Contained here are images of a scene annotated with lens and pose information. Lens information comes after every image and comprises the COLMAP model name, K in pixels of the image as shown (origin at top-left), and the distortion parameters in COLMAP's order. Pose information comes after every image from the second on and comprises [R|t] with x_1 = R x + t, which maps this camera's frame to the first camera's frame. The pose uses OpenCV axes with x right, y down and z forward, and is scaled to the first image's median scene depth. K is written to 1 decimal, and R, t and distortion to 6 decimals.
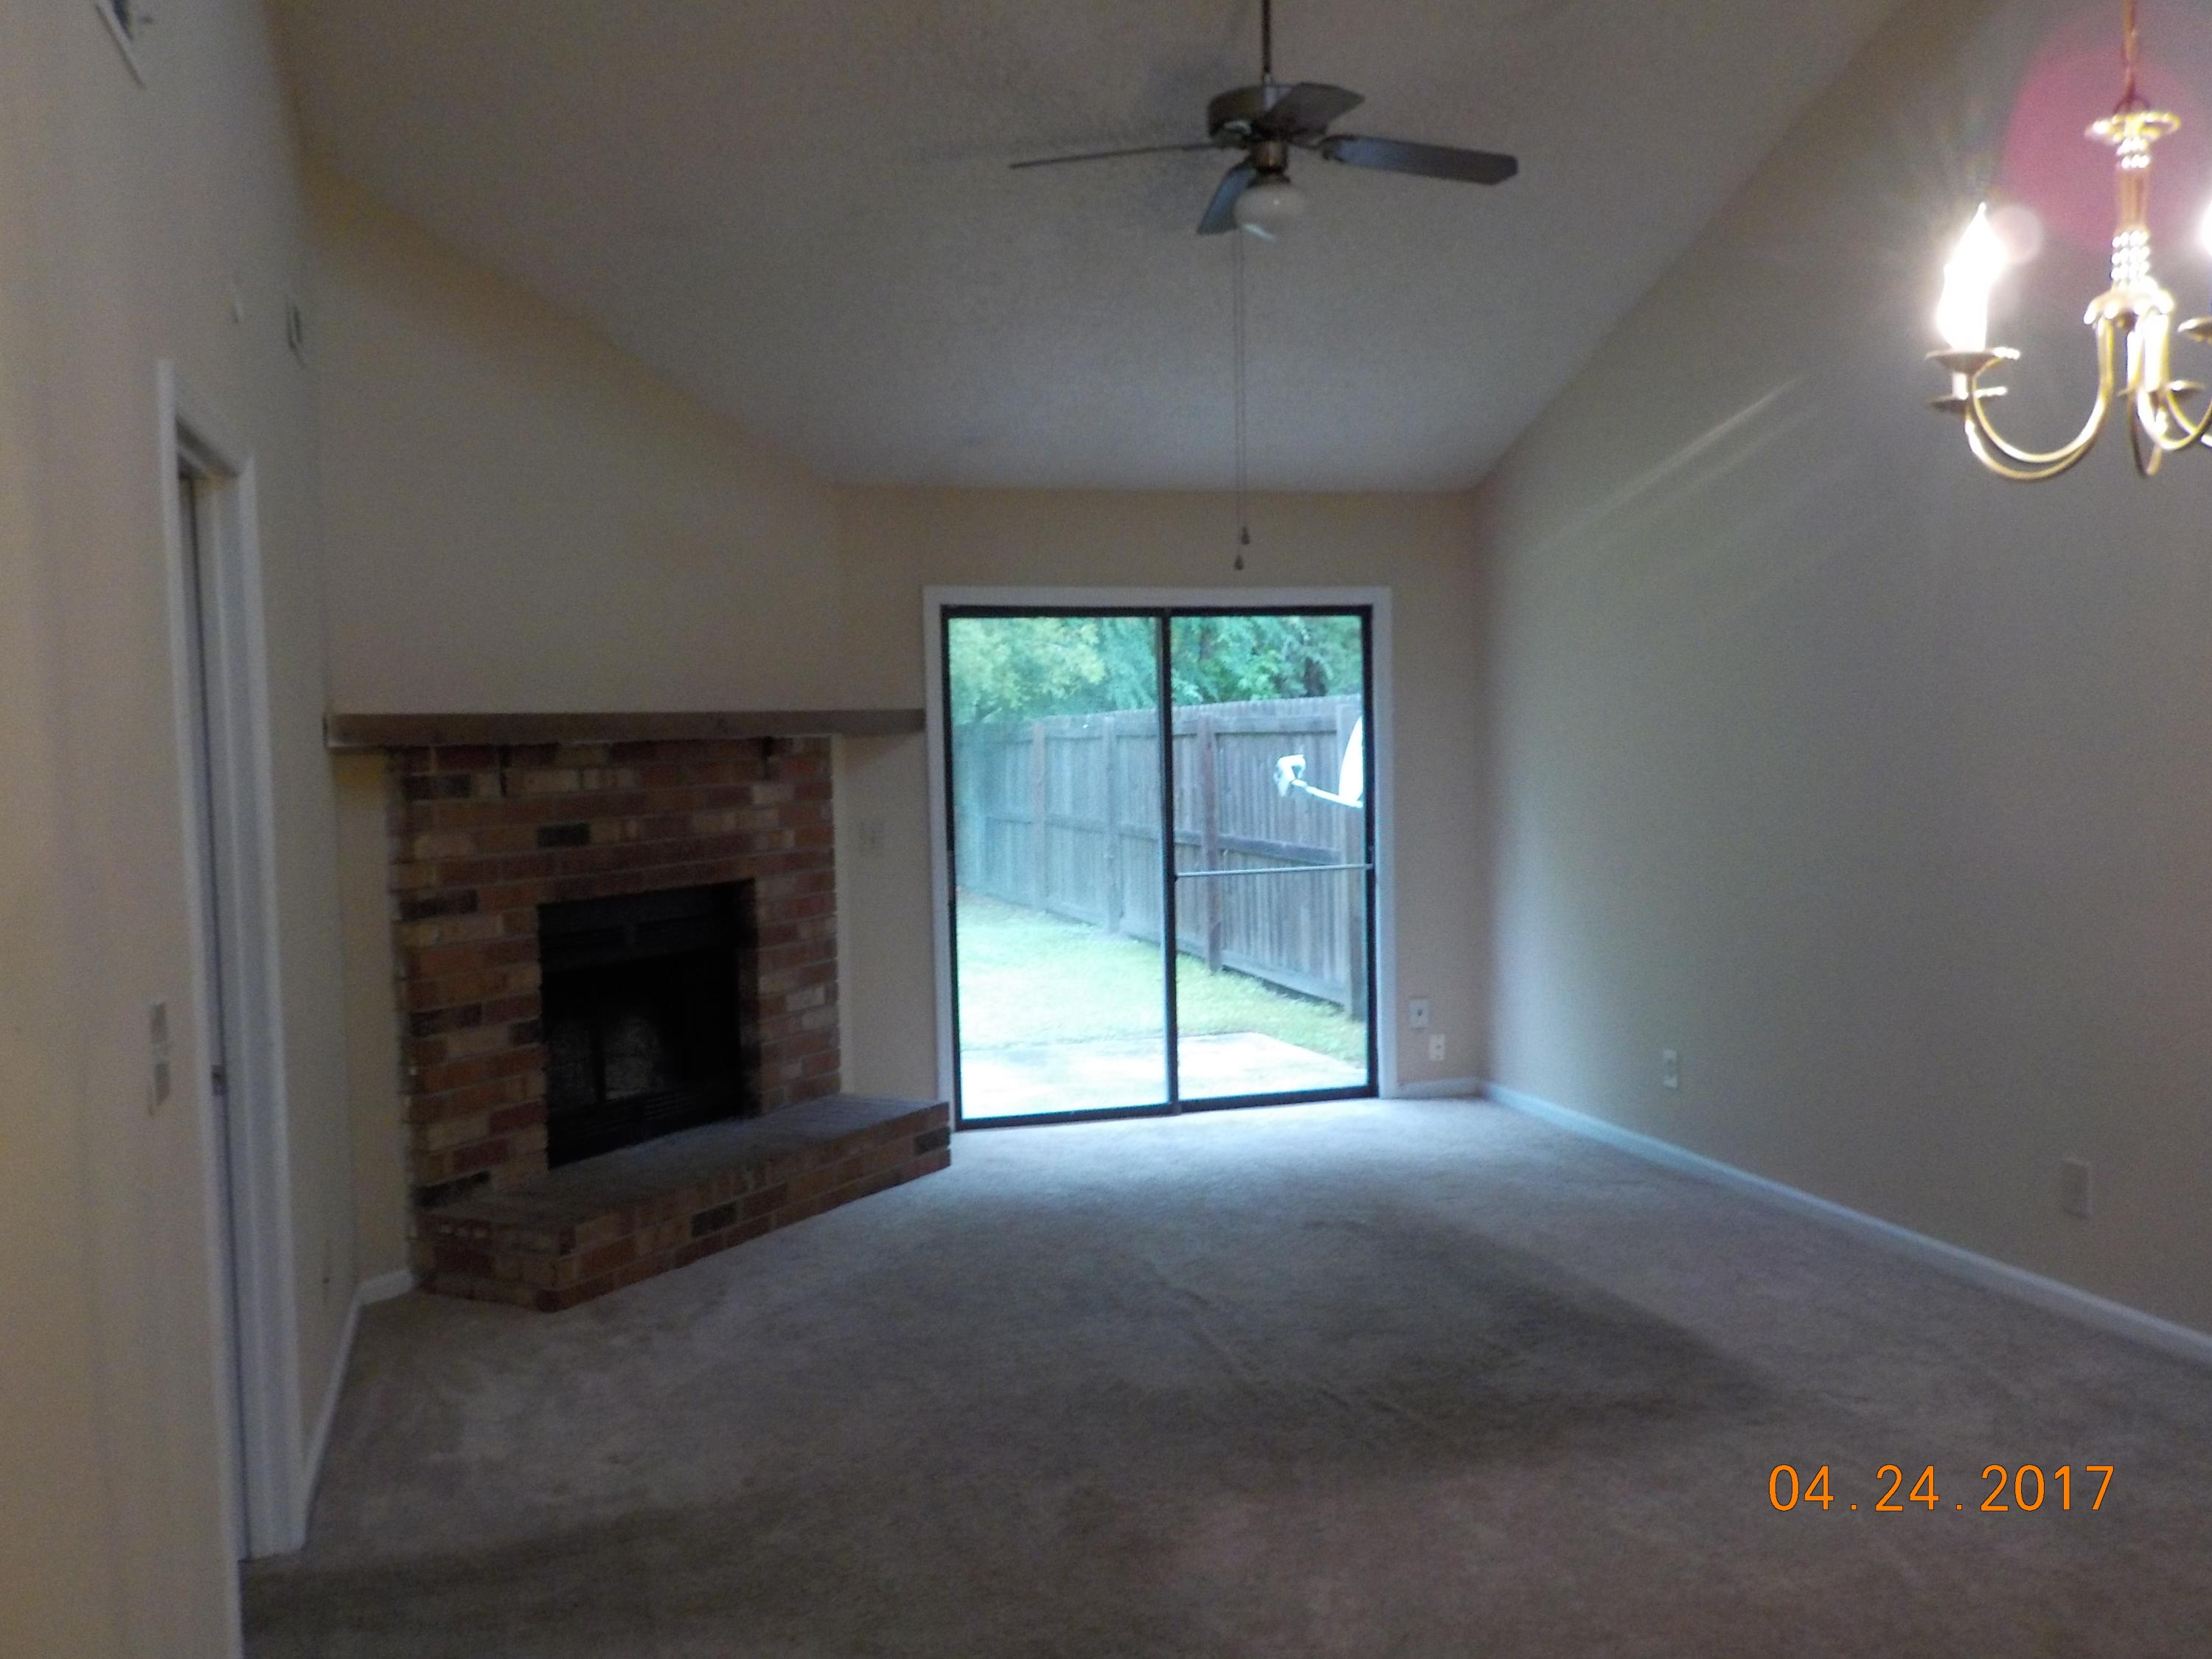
lens RADIAL K [[2053.3, 0, 1098.1], [0, 2053.3, 828.8], [0, 0, 1]] dist [0.016685, 0.014792]
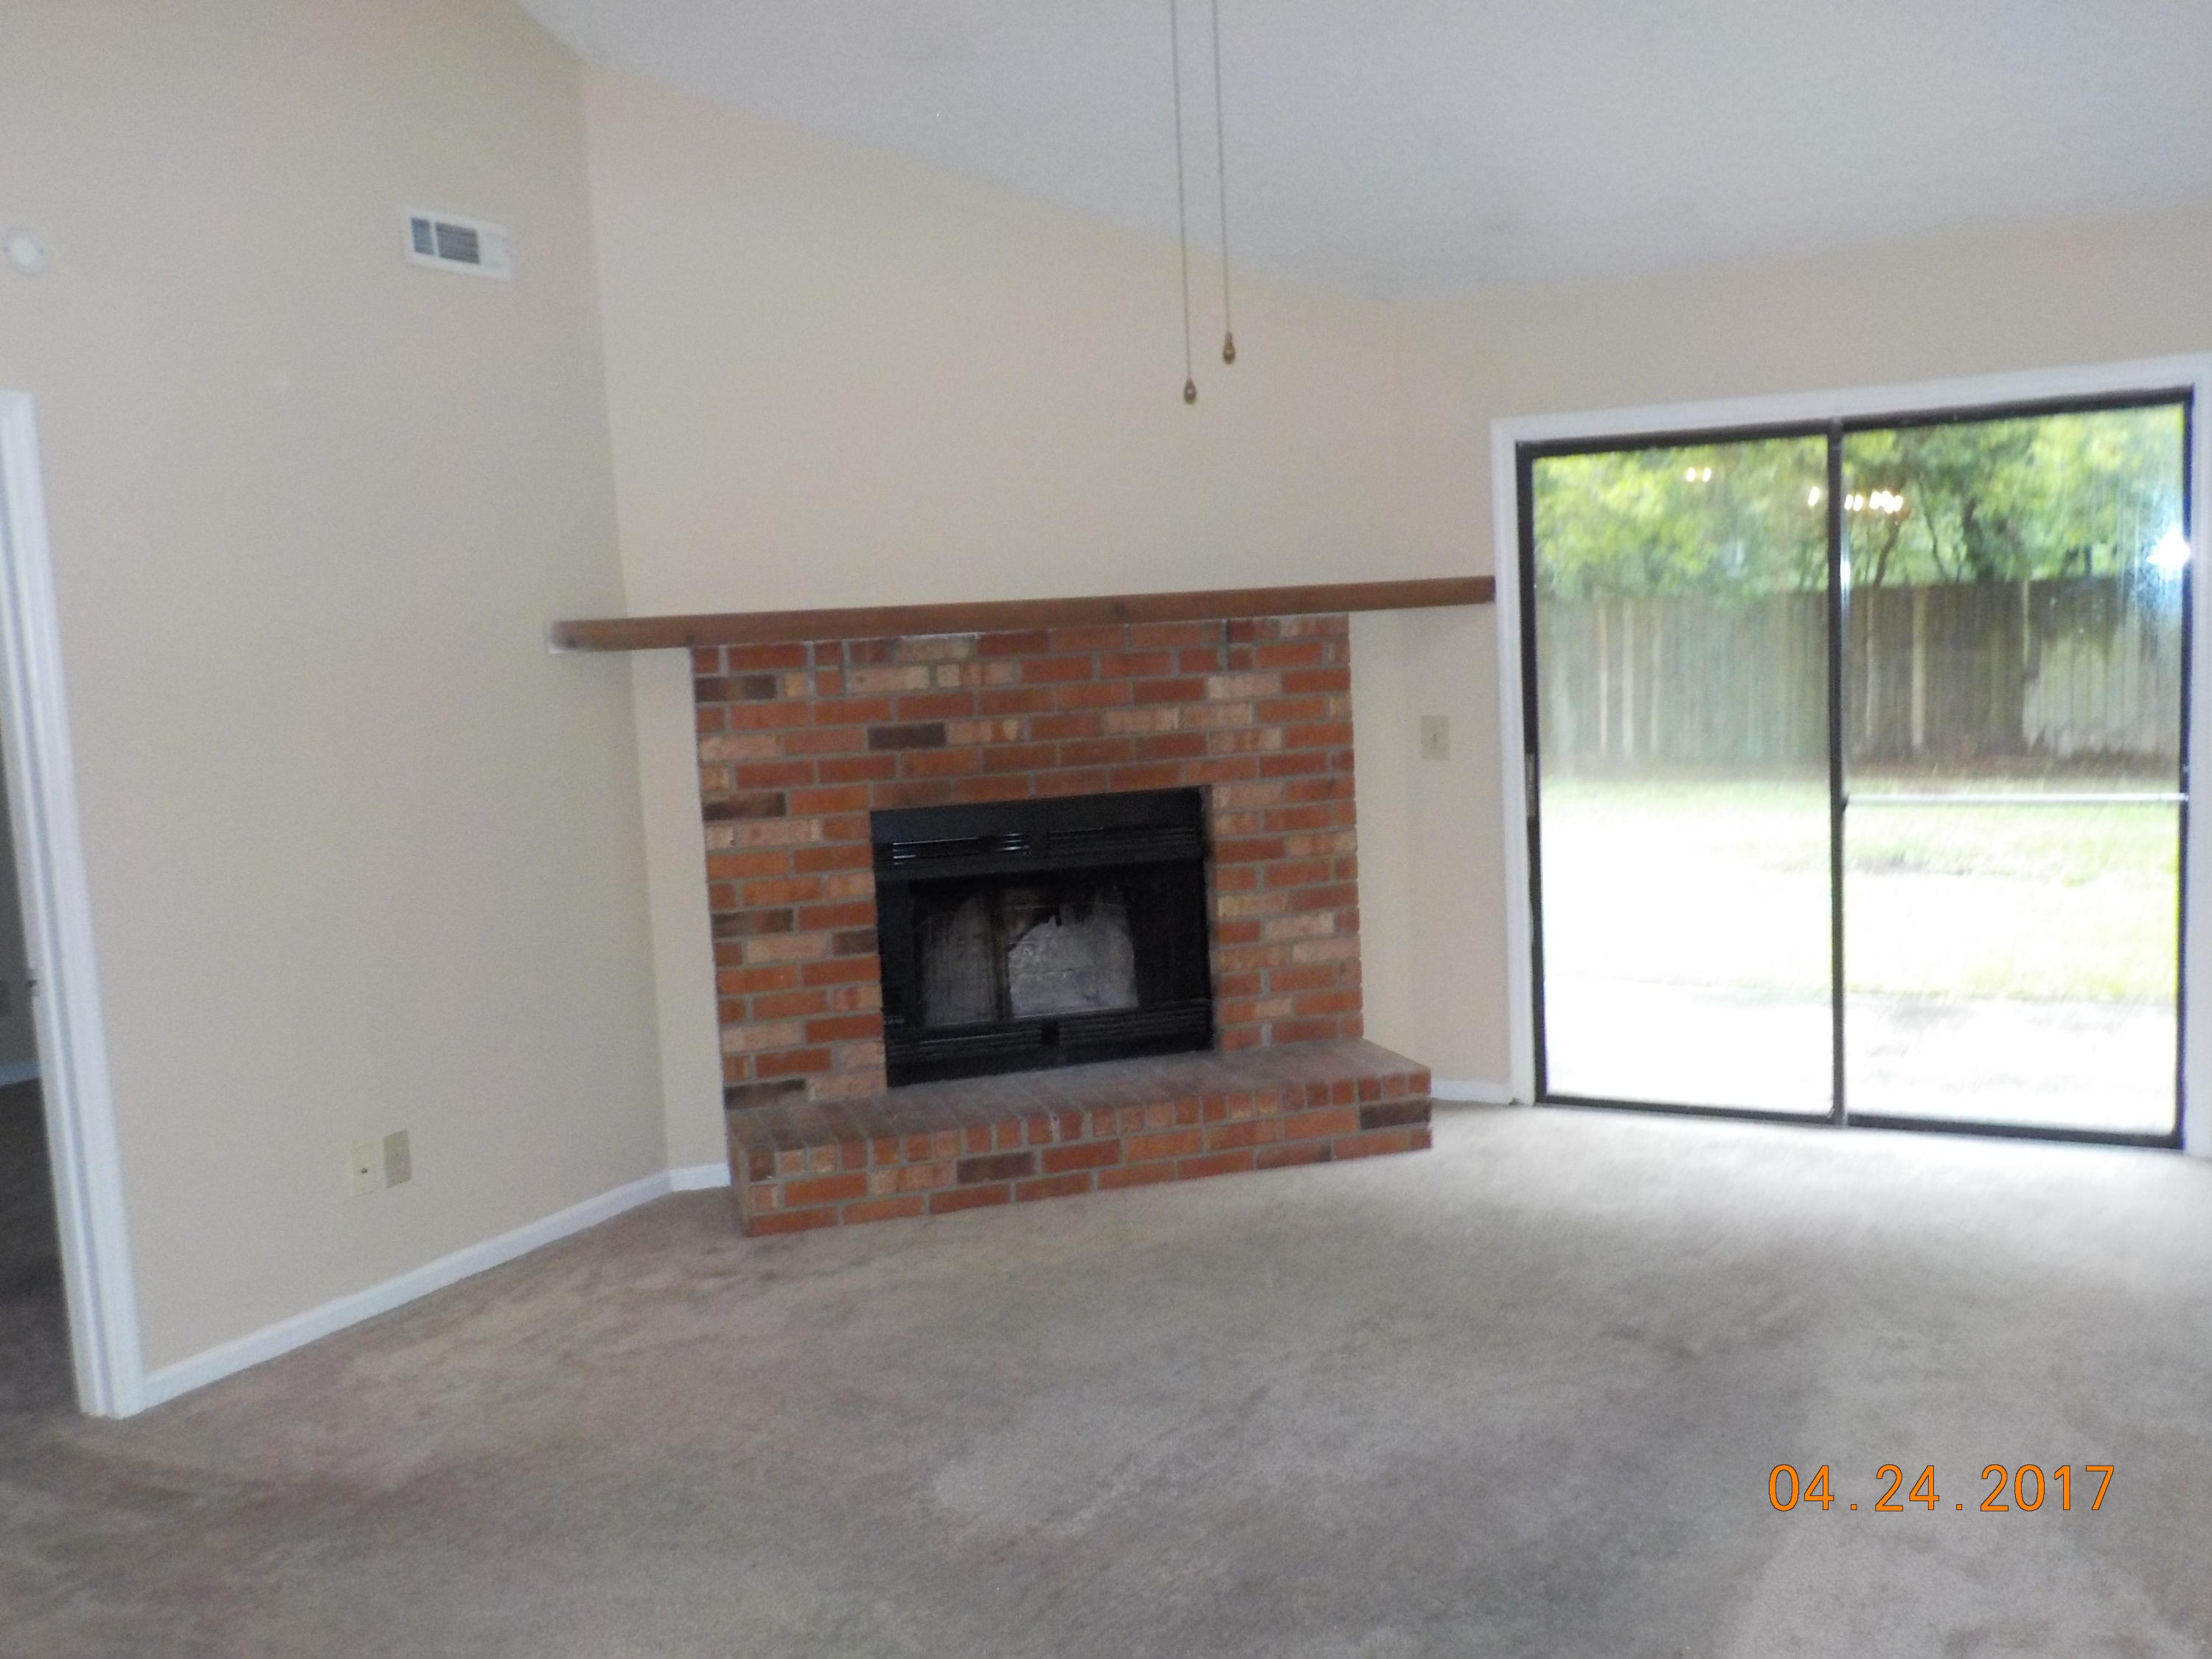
lens RADIAL K [[2053.3, 0, 1096.2], [0, 2053.3, 832.9], [0, 0, 1]] dist [0.016685, 0.014792]
pose [[0.701276, 0.065454, -0.709879, 0.454328], [-0.003781, 0.996104, 0.088110, -0.034852], [0.712880, -0.059105, 0.698791, 0.391600]]
